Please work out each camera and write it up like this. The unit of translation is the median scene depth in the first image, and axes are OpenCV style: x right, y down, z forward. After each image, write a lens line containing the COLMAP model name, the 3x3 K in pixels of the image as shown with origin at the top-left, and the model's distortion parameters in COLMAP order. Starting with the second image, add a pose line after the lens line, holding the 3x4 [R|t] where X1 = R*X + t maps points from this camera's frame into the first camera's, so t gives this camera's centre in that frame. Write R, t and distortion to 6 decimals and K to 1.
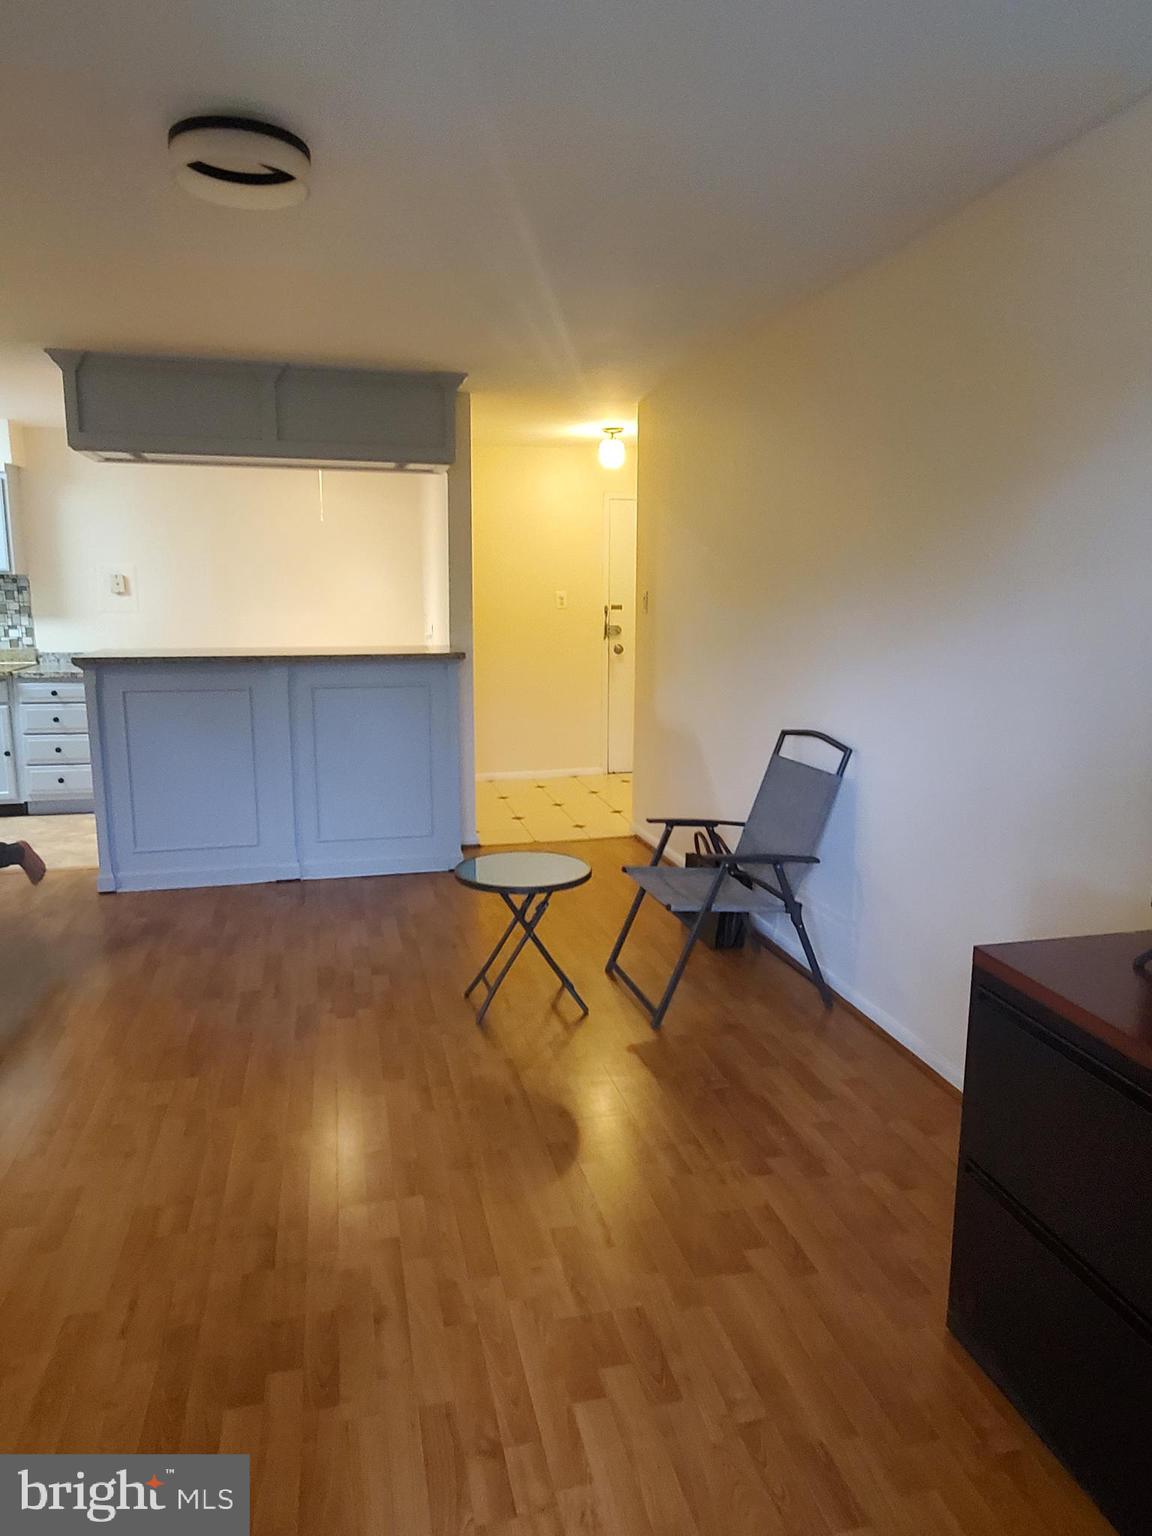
lens RADIAL K [[1013.4, 0, 587.6], [0, 1013.4, 764.2], [0, 0, 1]] dist [0.005250, -0.001630]
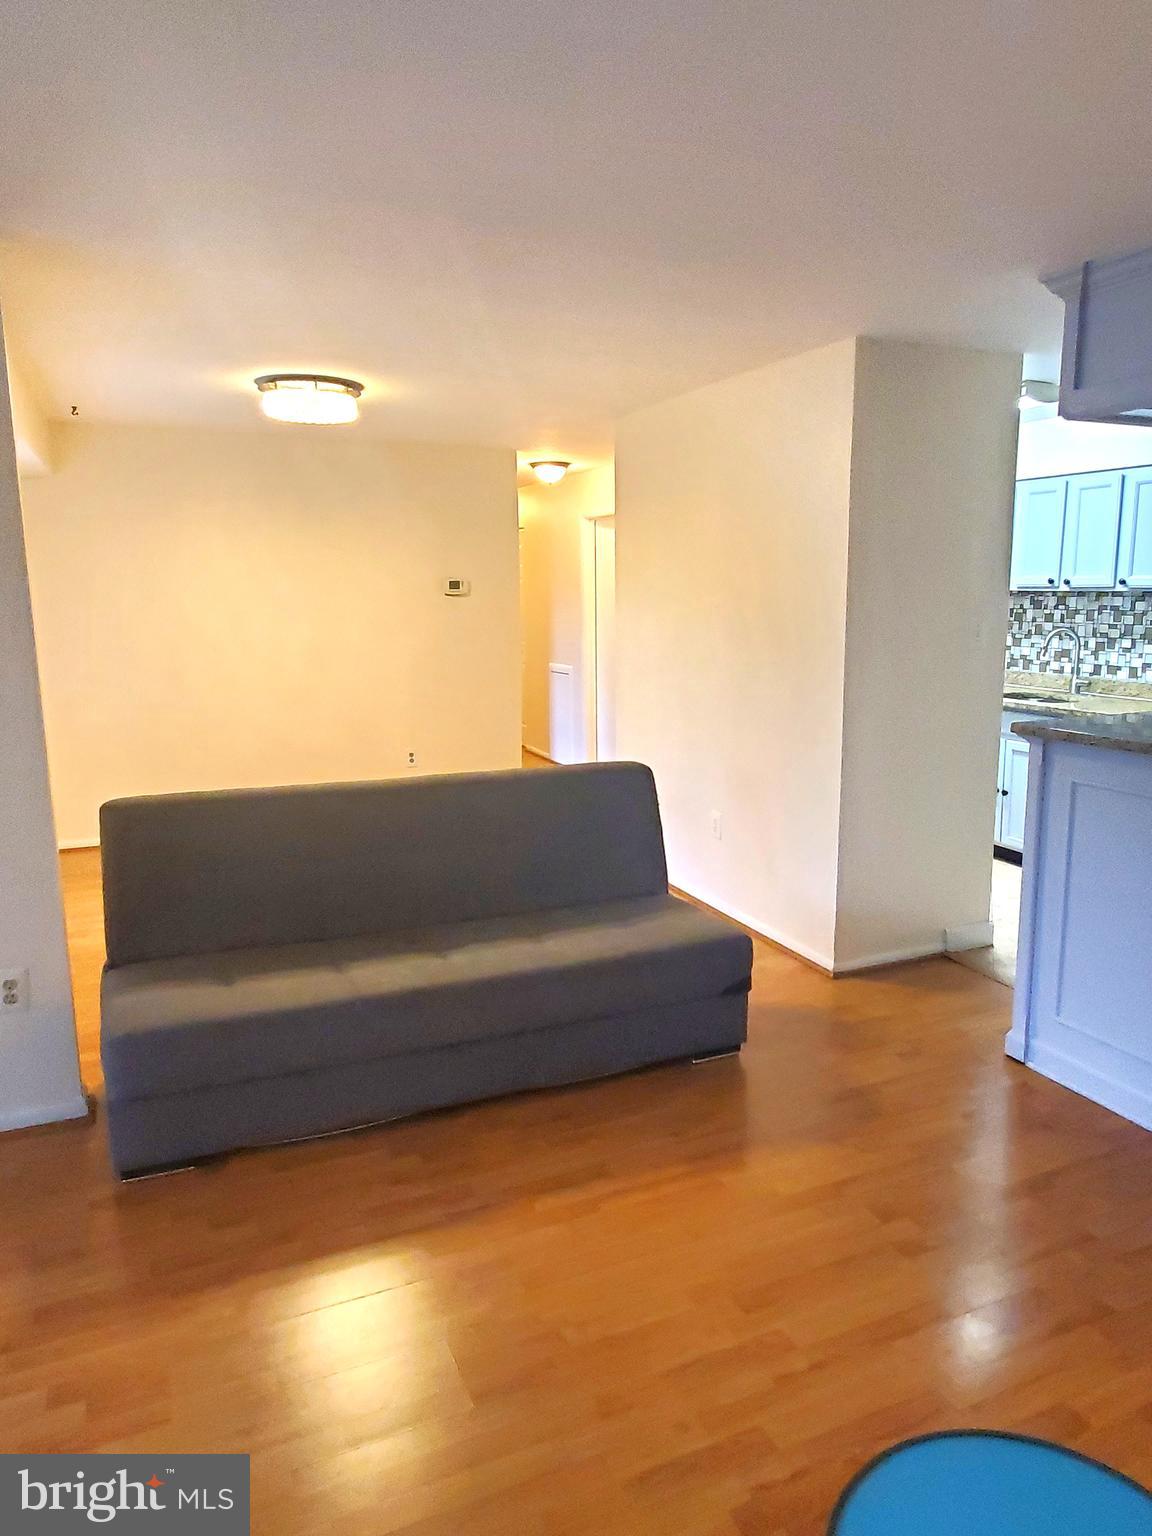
lens RADIAL K [[1013.4, 0, 587.6], [0, 1013.4, 764.2], [0, 0, 1]] dist [0.005250, -0.001630]
pose [[0.167346, 0.160323, -0.972775, 0.086942], [-0.156682, 0.978474, 0.134308, -0.085508], [0.973368, 0.129940, 0.188863, 0.399503]]
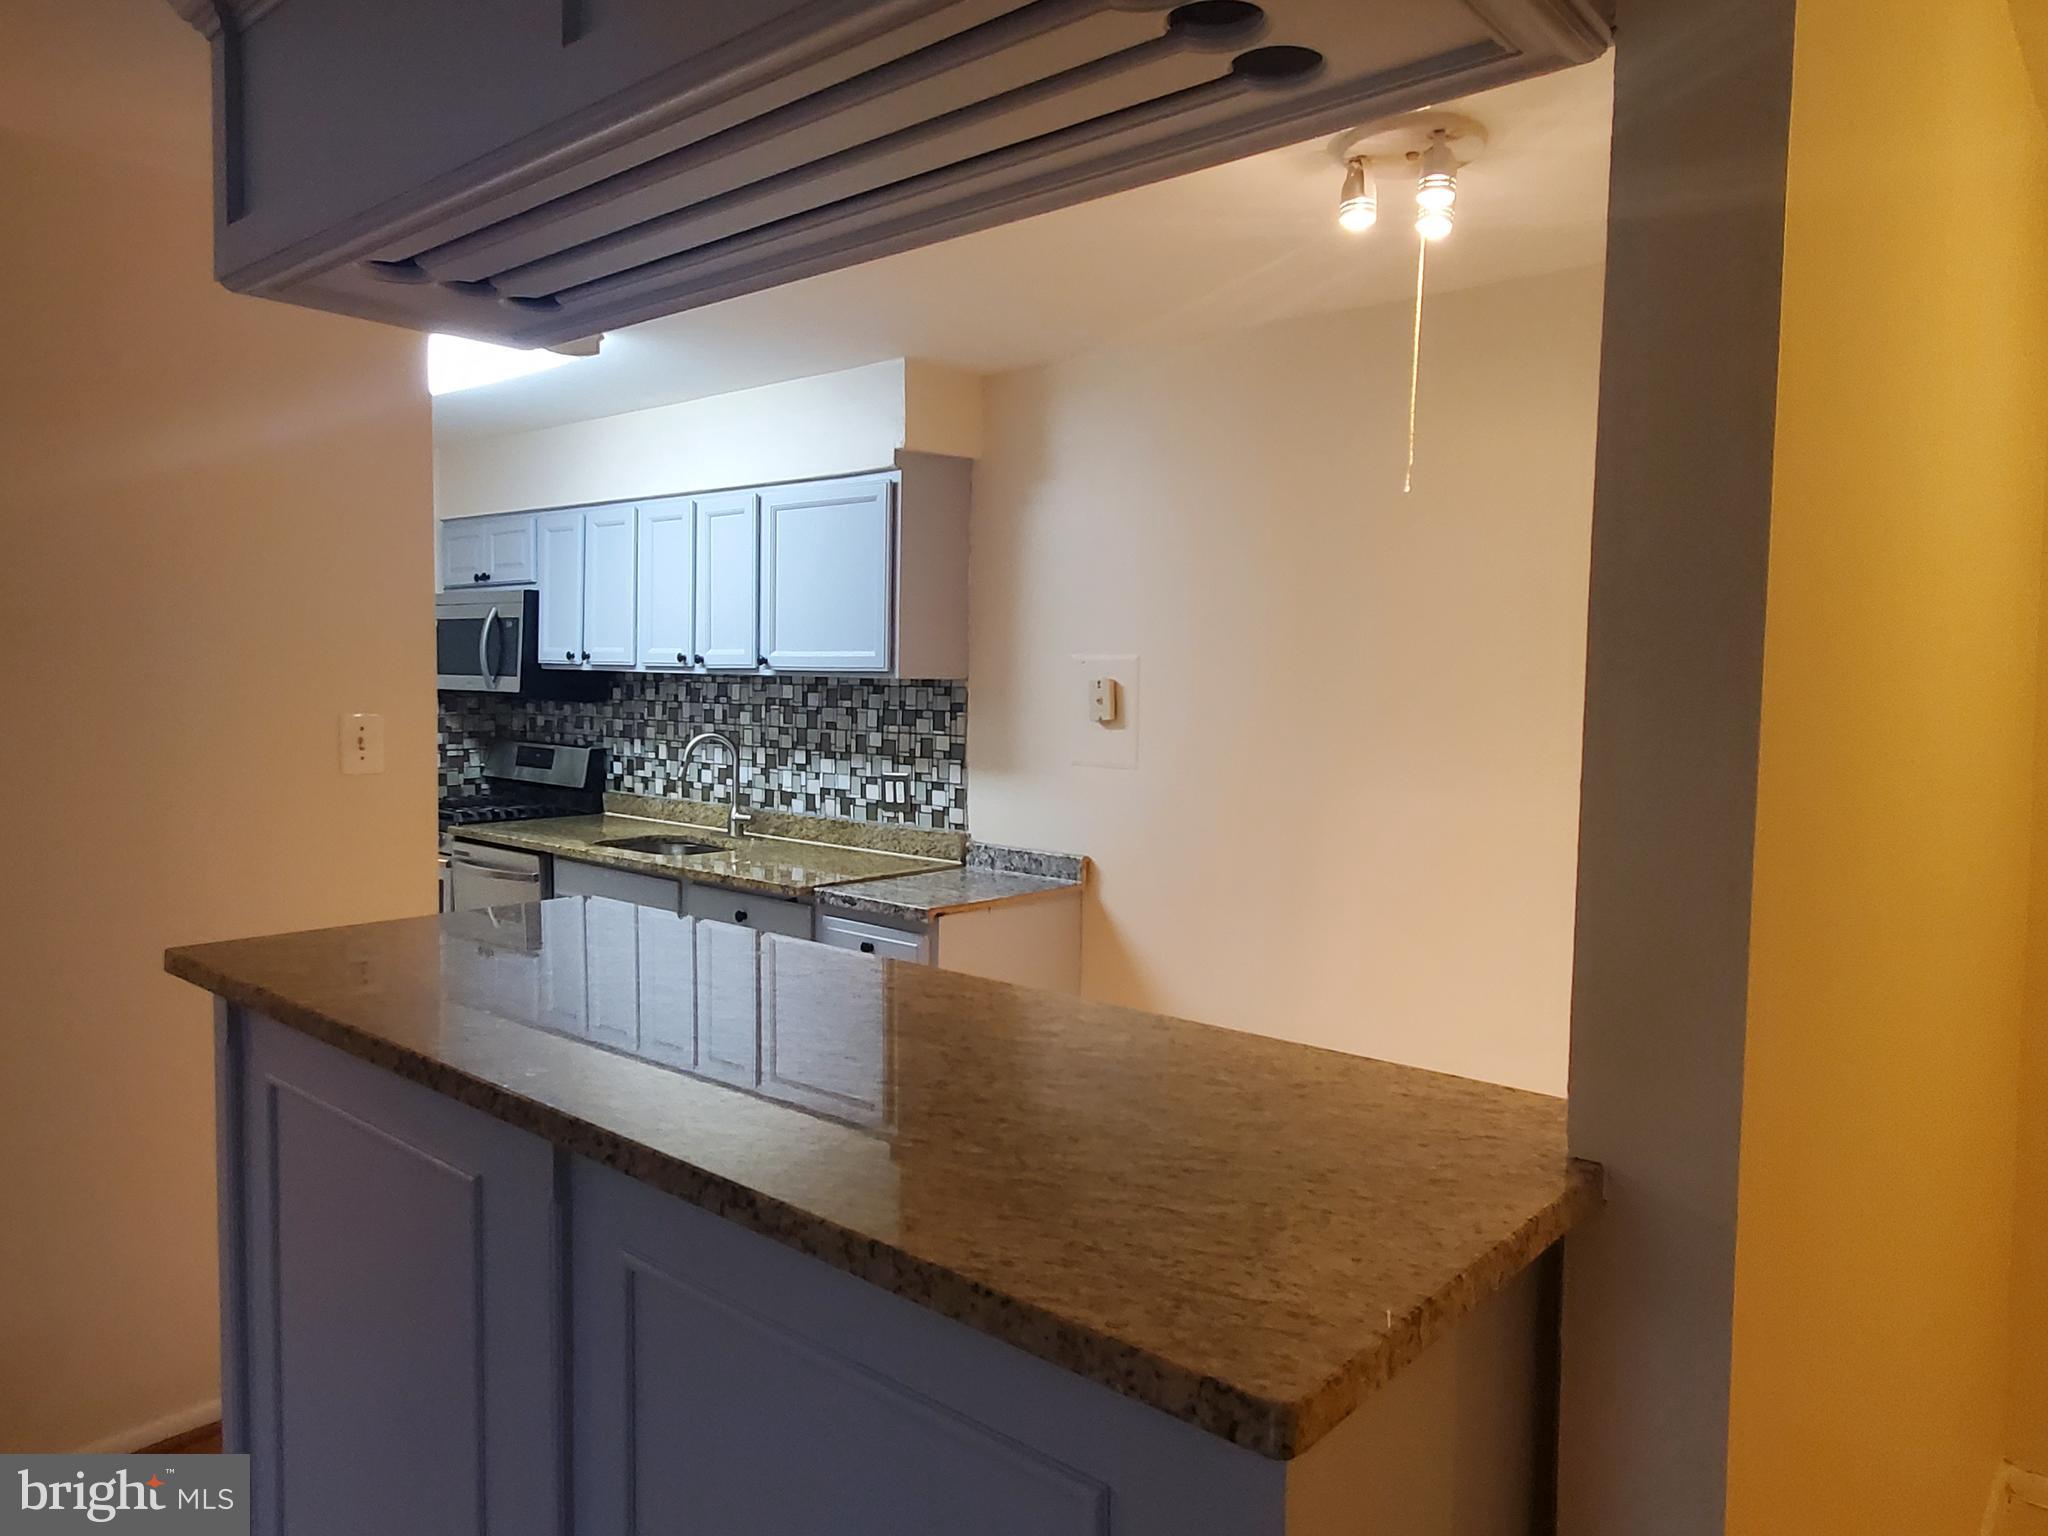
lens RADIAL K [[1351.2, 0, 1019.1], [0, 1351.2, 750.0], [0, 0, 1]] dist [0.005250, -0.001630]
pose [[0.573147, 0.046489, -0.818133, -0.016179], [-0.151632, 0.987165, -0.050132, -0.125169], [0.805302, 0.152788, 0.572840, 0.657432]]
